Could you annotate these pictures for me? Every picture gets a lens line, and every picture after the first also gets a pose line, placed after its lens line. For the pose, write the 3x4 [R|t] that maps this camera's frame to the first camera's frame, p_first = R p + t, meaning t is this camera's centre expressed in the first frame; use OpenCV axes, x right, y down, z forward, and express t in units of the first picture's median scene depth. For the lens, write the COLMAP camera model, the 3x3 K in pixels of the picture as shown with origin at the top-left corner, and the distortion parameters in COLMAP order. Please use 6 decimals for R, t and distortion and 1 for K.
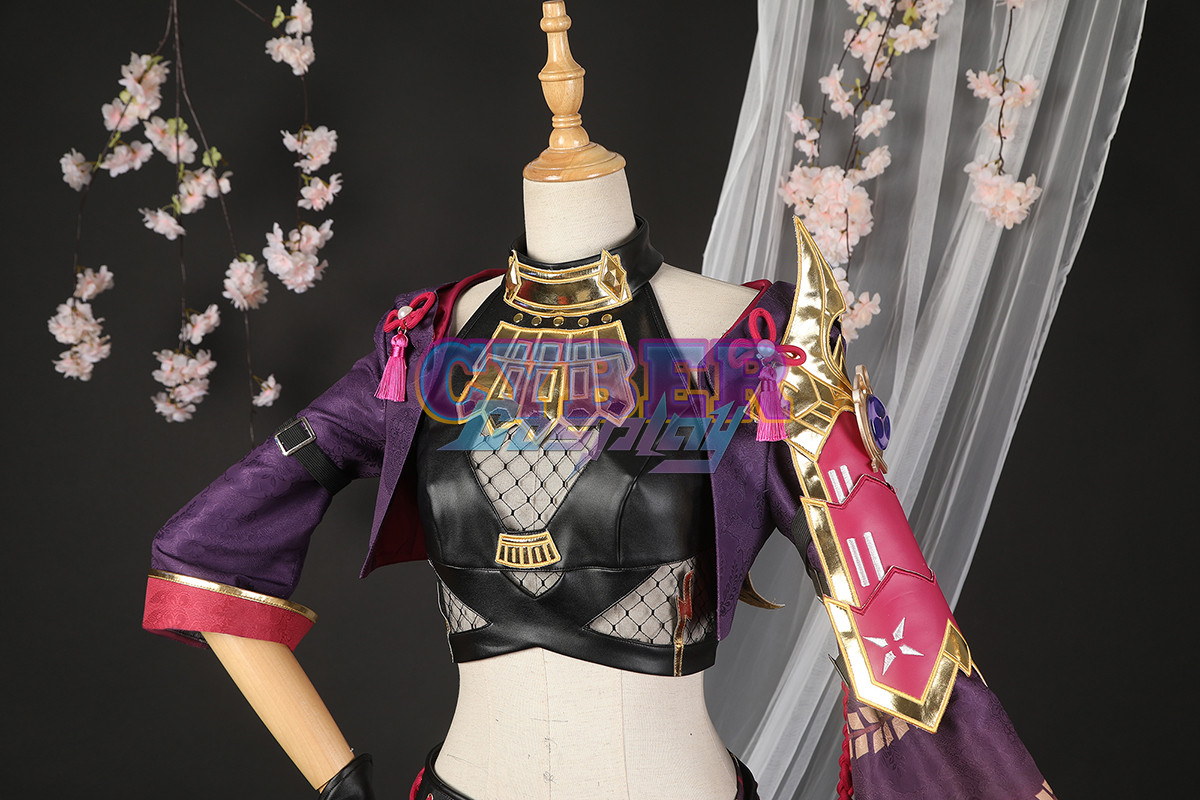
lens RADIAL K [[1417.7, 0, 622.8], [0, 1417.7, 402.6], [0, 0, 1]] dist [0.030068, 0.000000]
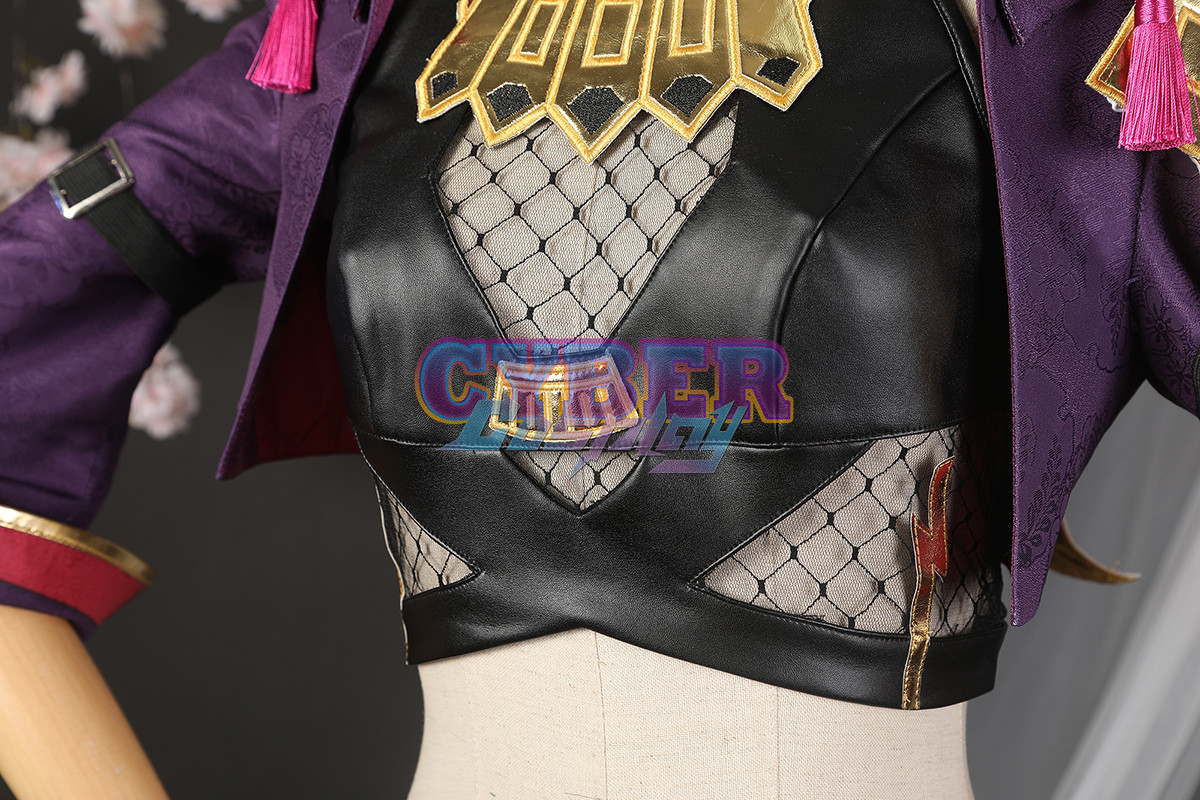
lens RADIAL K [[1983.6, 0, 596.5], [0, 1983.6, 404.0], [0, 0, 1]] dist [0.145784, 0.000000]
pose [[0.994862, 0.018427, -0.099546, 0.002556], [-0.016437, 0.999649, 0.020780, 0.088191], [0.099894, -0.019037, 0.994816, 0.385525]]
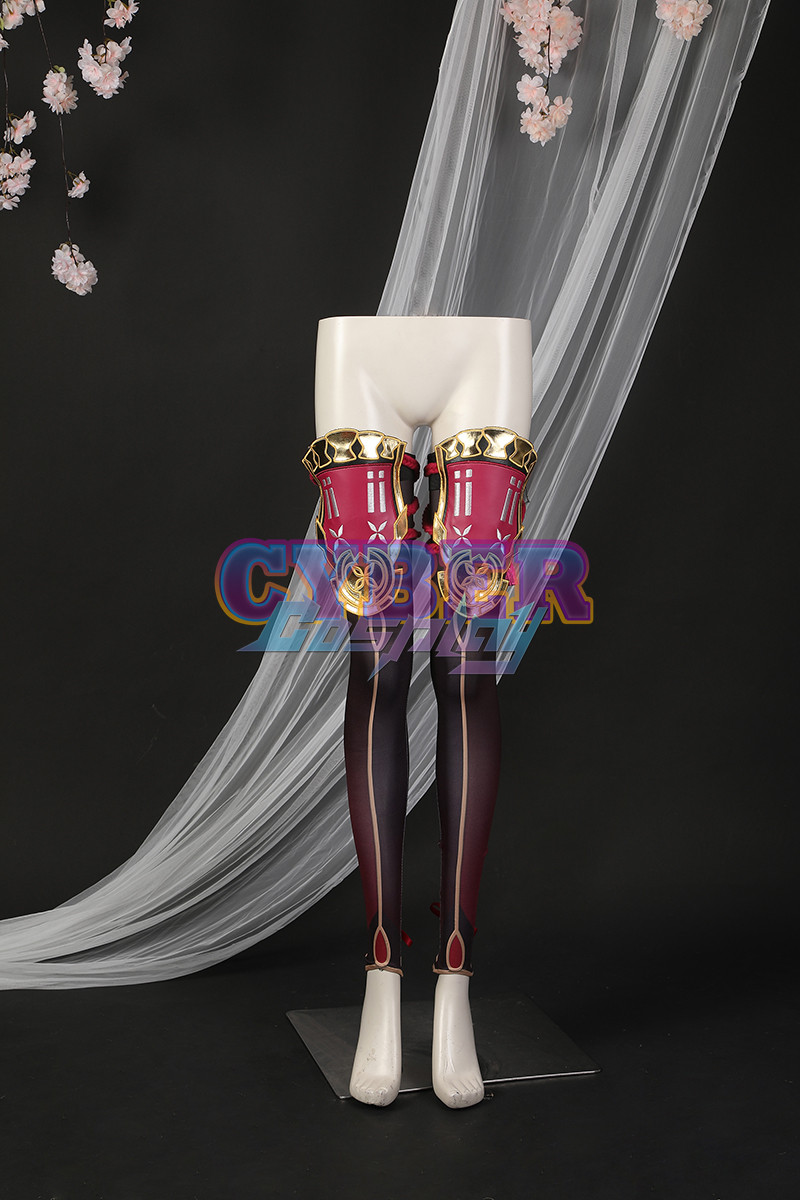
lens RADIAL K [[2296.5, 0, 395.2], [0, 2296.5, 611.2], [0, 0, 1]] dist [0.317830, 0.000000]
pose [[0.998570, 0.007166, -0.052980, 0.217843], [-0.001478, 0.994296, 0.106643, 0.240717], [0.053442, -0.106412, 0.992885, -1.715947]]
